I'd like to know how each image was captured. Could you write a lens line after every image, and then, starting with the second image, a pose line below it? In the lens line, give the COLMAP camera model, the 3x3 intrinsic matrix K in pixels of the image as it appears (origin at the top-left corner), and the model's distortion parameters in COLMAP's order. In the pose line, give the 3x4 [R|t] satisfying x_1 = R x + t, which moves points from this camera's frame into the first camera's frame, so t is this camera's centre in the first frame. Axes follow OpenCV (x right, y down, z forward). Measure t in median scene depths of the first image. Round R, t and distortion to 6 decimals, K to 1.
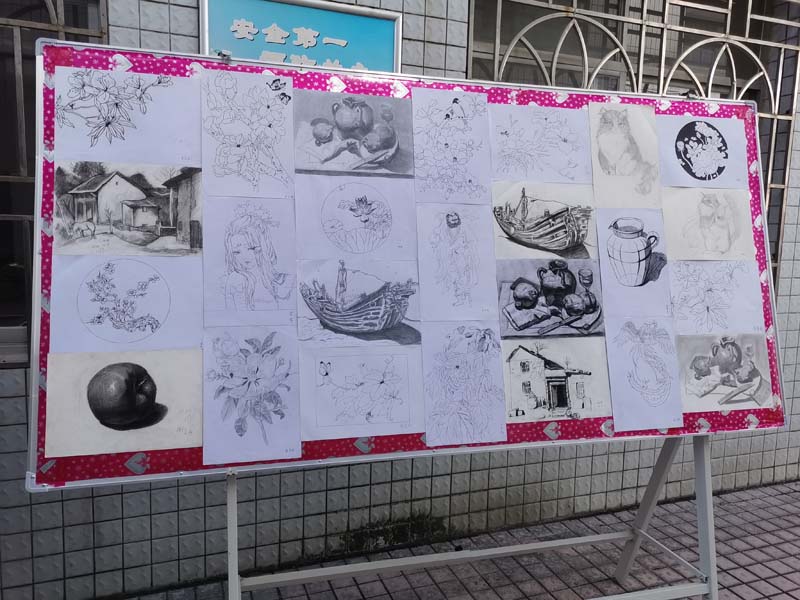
lens RADIAL K [[883.2, 0, 400.0], [0, 883.2, 300.0], [0, 0, 1]] dist [0.113120, -0.001472]
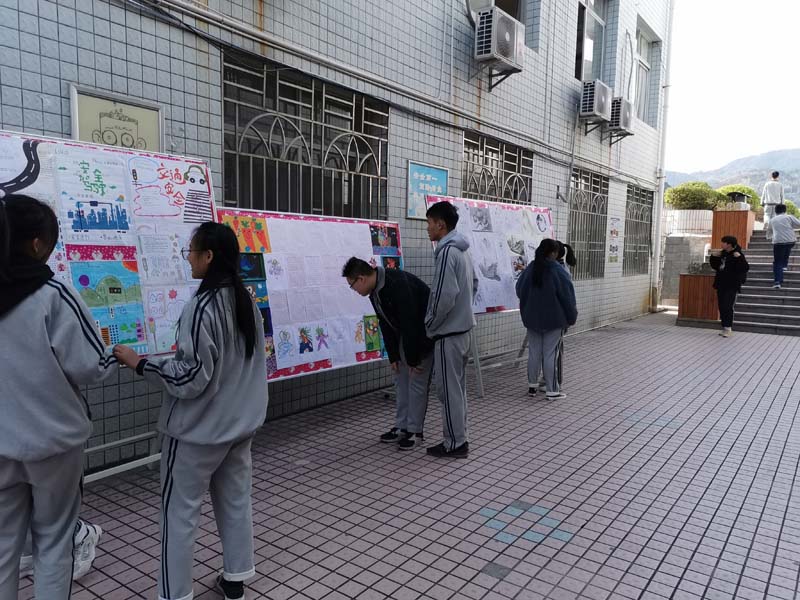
lens RADIAL K [[619.8, 0, 400.0], [0, 619.8, 300.0], [0, 0, 1]] dist [0.073875, -0.056518]
pose [[0.885919, -0.044116, 0.461738, -1.368617], [0.036598, 0.999012, 0.025230, 0.046742], [-0.462395, -0.005453, 0.886657, -0.917766]]
